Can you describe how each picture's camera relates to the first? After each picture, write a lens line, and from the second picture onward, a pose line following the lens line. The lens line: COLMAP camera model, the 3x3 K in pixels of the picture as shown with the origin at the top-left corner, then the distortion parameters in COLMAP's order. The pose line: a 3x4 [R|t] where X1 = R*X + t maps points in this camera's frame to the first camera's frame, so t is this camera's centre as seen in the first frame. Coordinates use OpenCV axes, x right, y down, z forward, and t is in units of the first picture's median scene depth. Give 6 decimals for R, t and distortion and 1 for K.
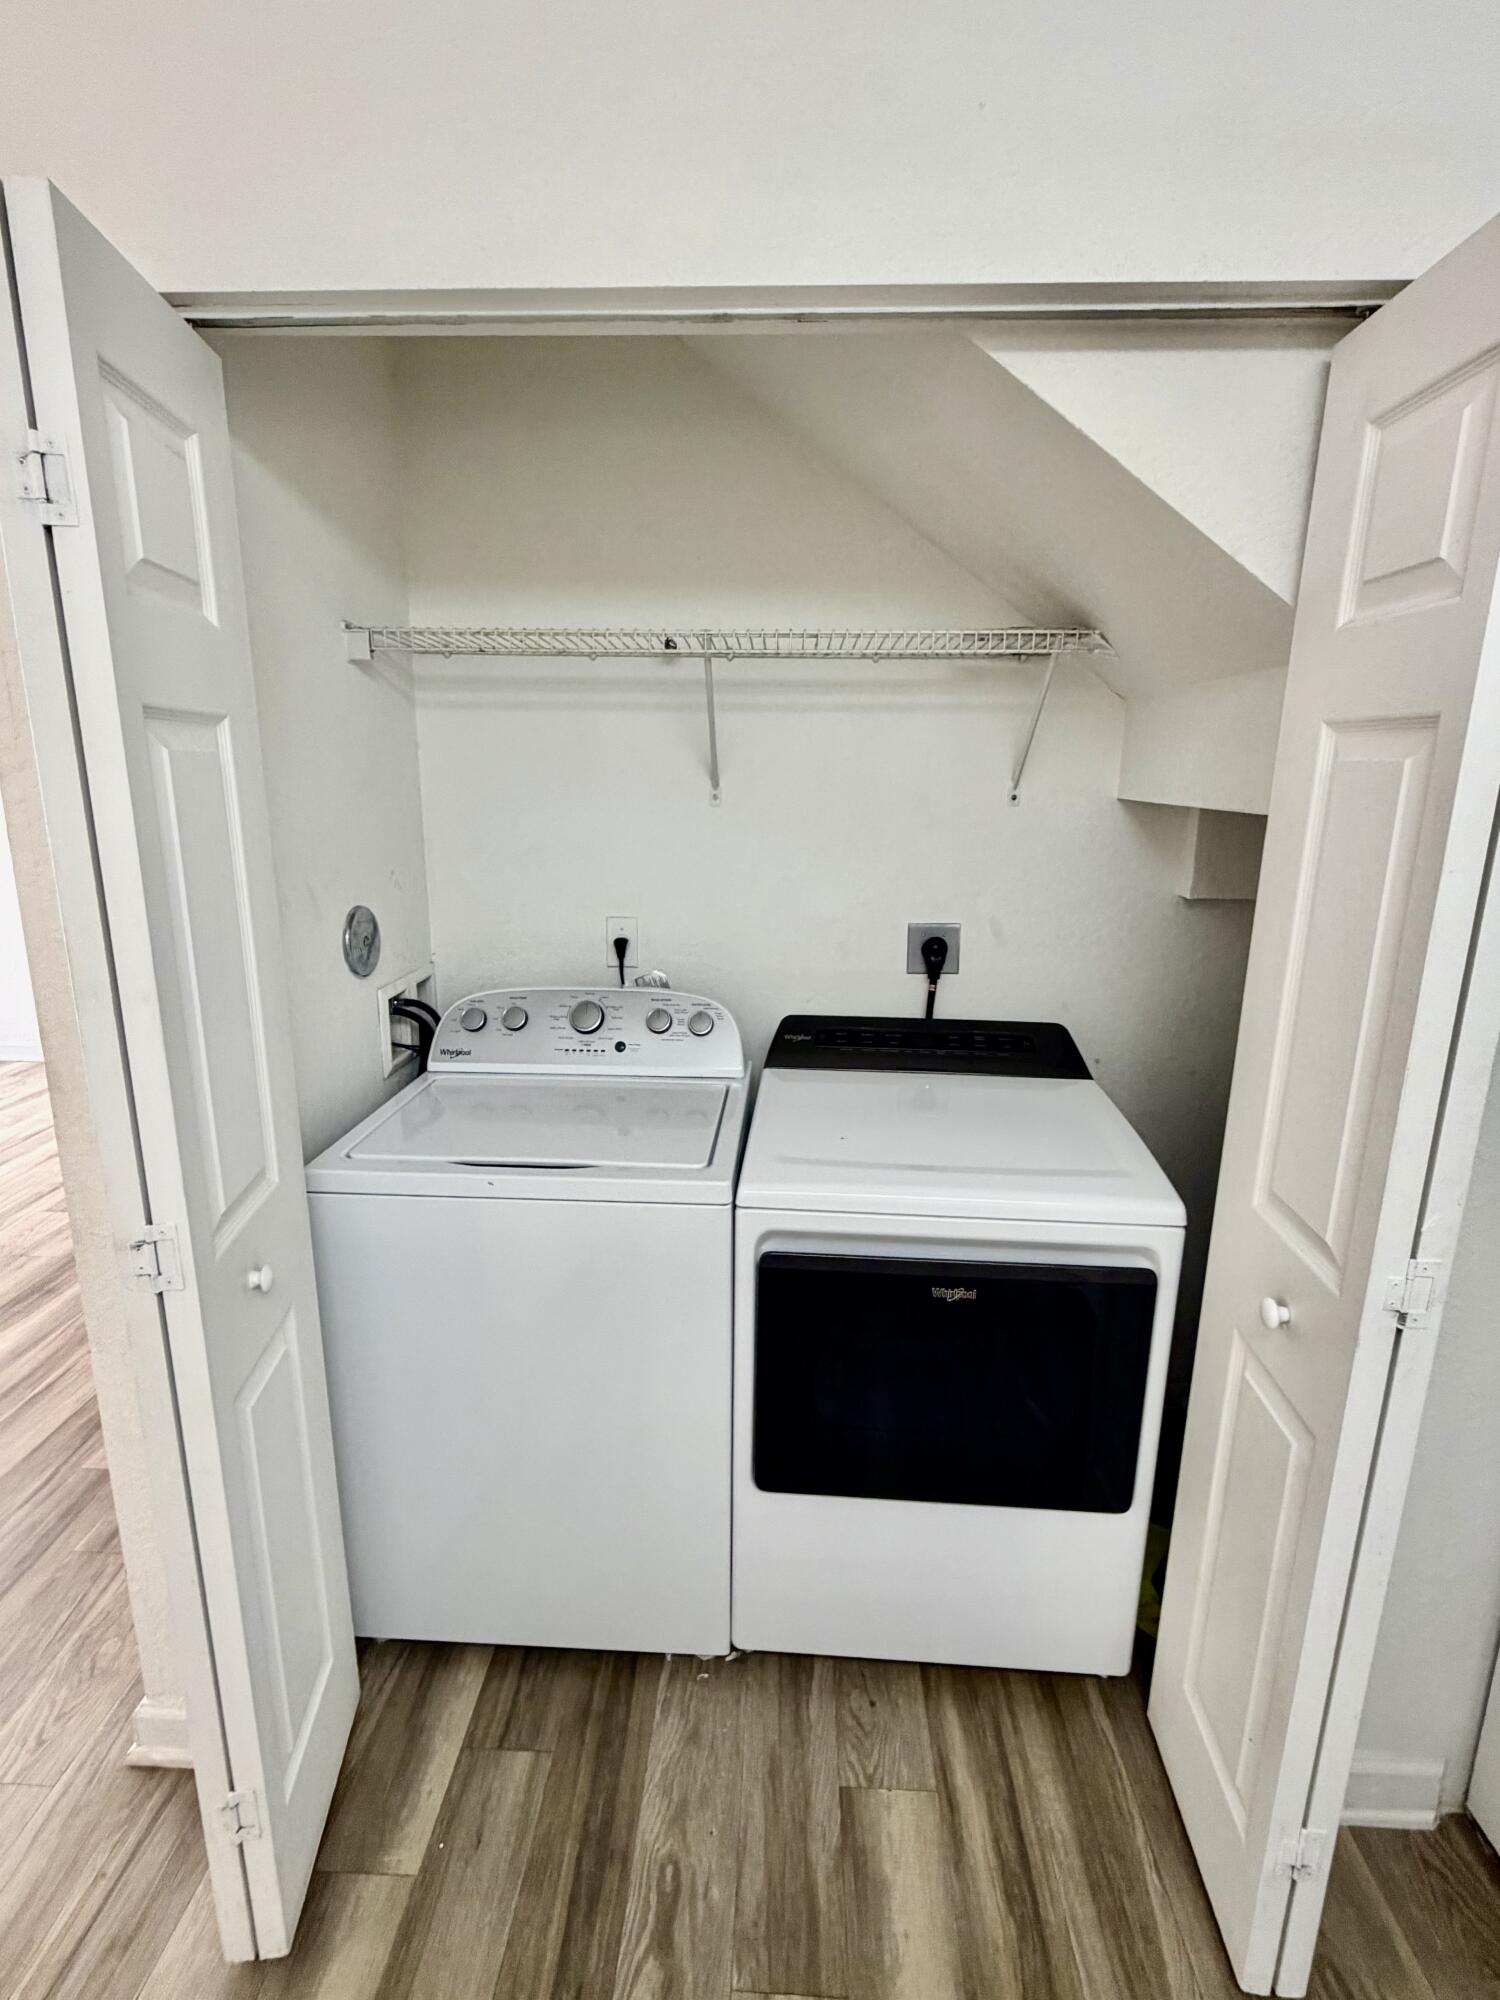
lens RADIAL K [[966.3, 0, 748.2], [0, 966.3, 998.2], [0, 0, 1]] dist [-0.019088, -0.000005]
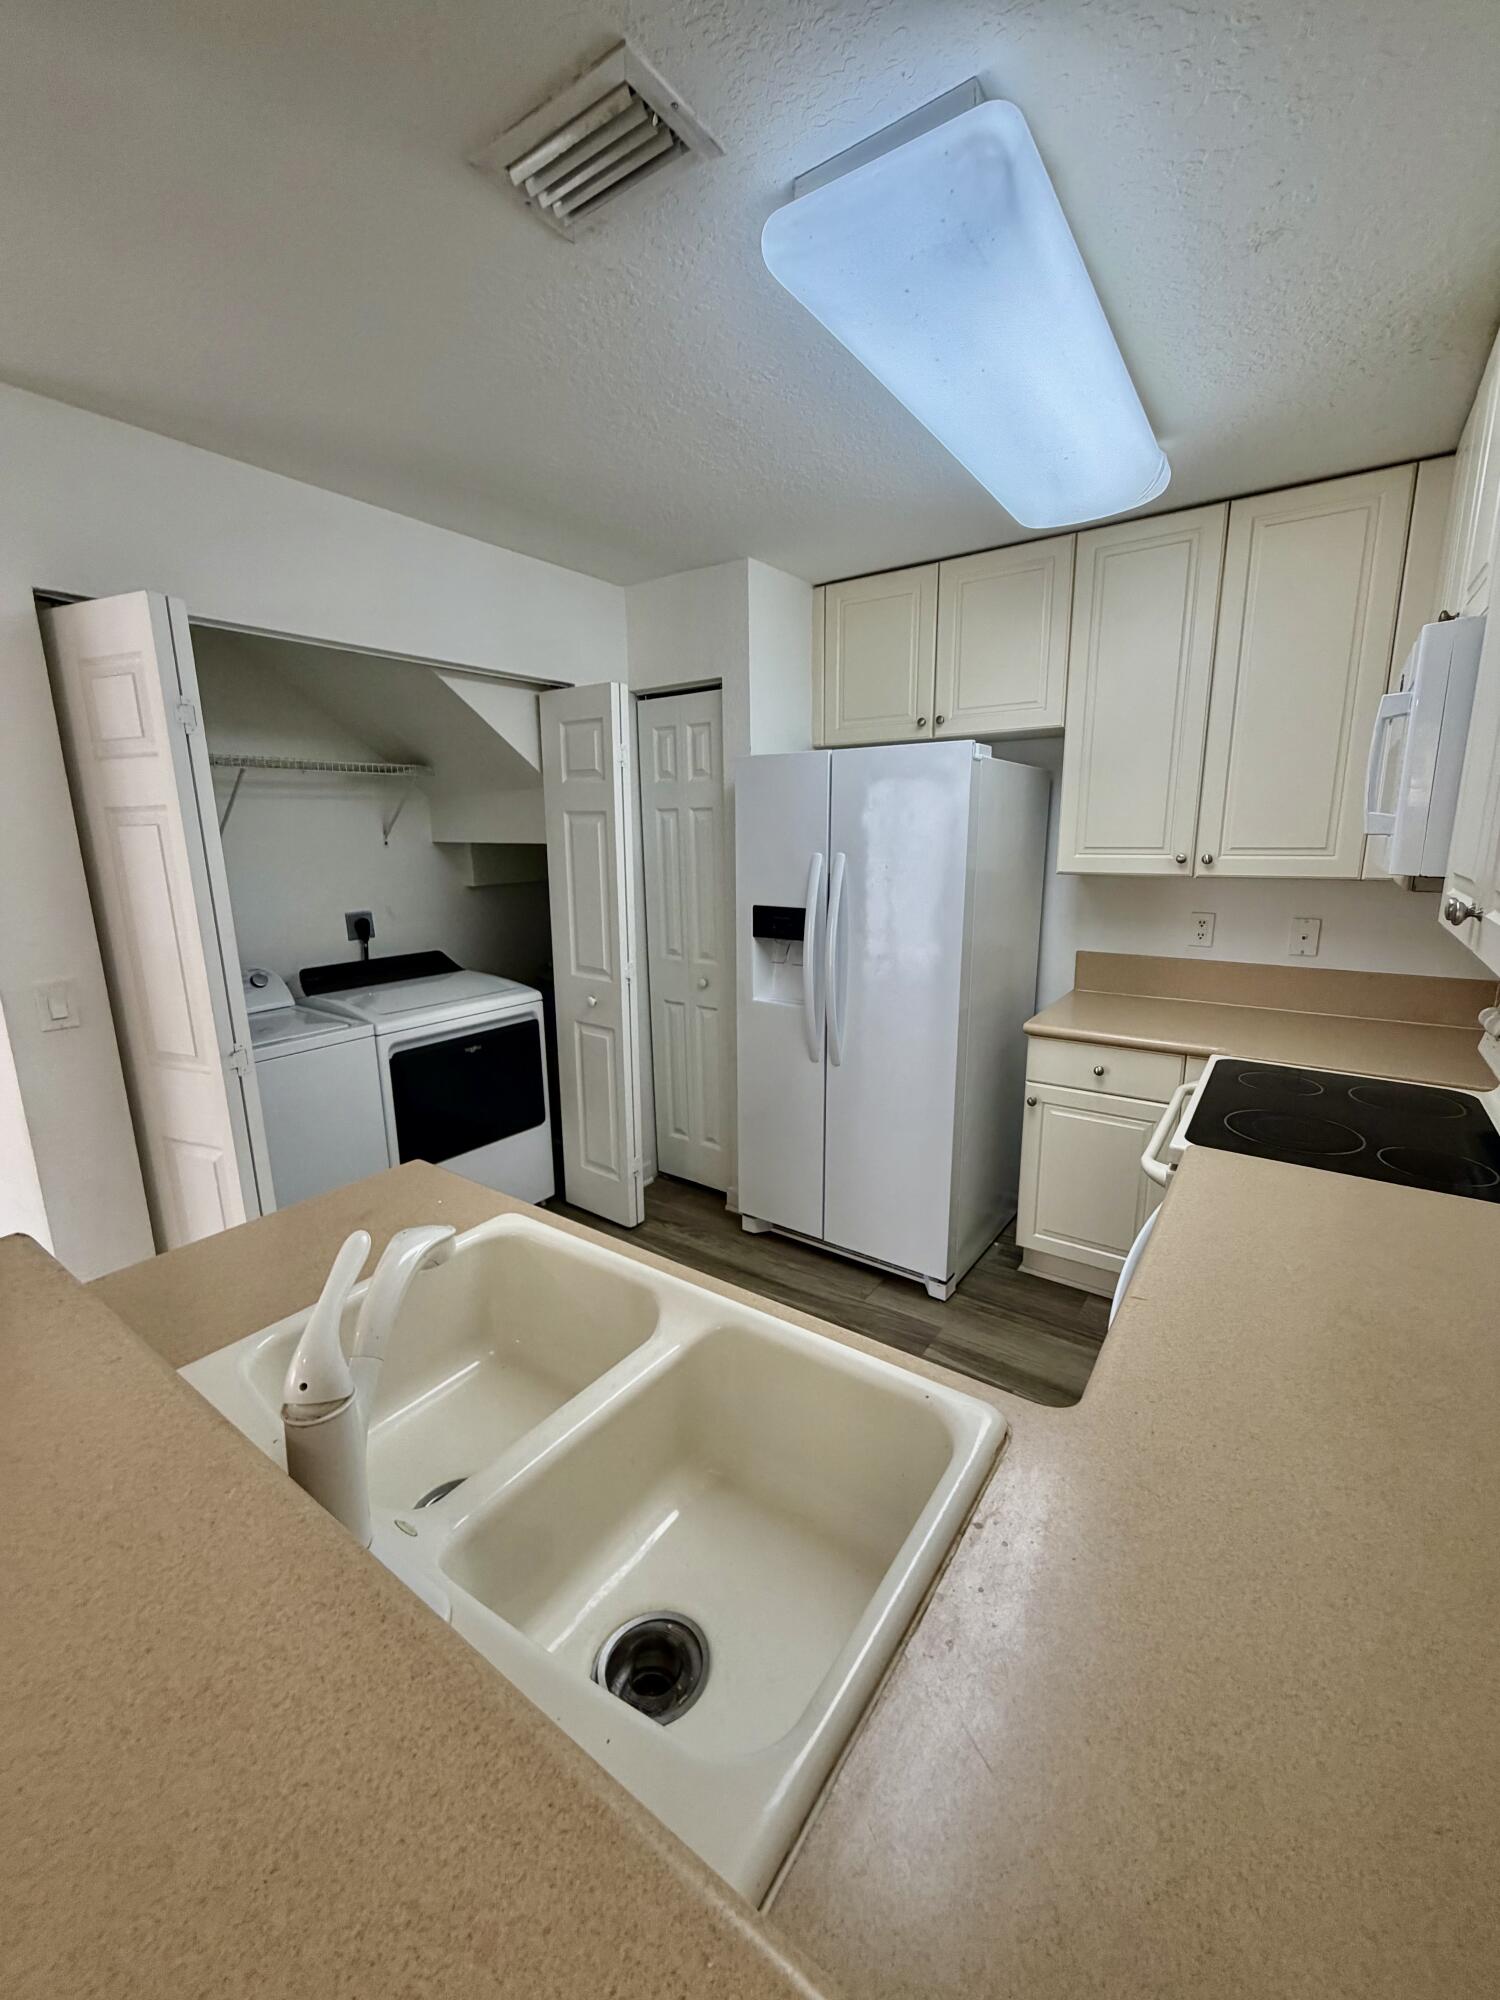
lens RADIAL K [[798.8, 0, 745.2], [0, 798.8, 994.0], [0, 0, 1]] dist [-0.011706, 0.000205]
pose [[0.532692, -0.191699, 0.824312, -0.805439], [0.207614, 0.973846, 0.092309, 0.105167], [-0.820449, 0.121966, 0.558559, -0.523955]]
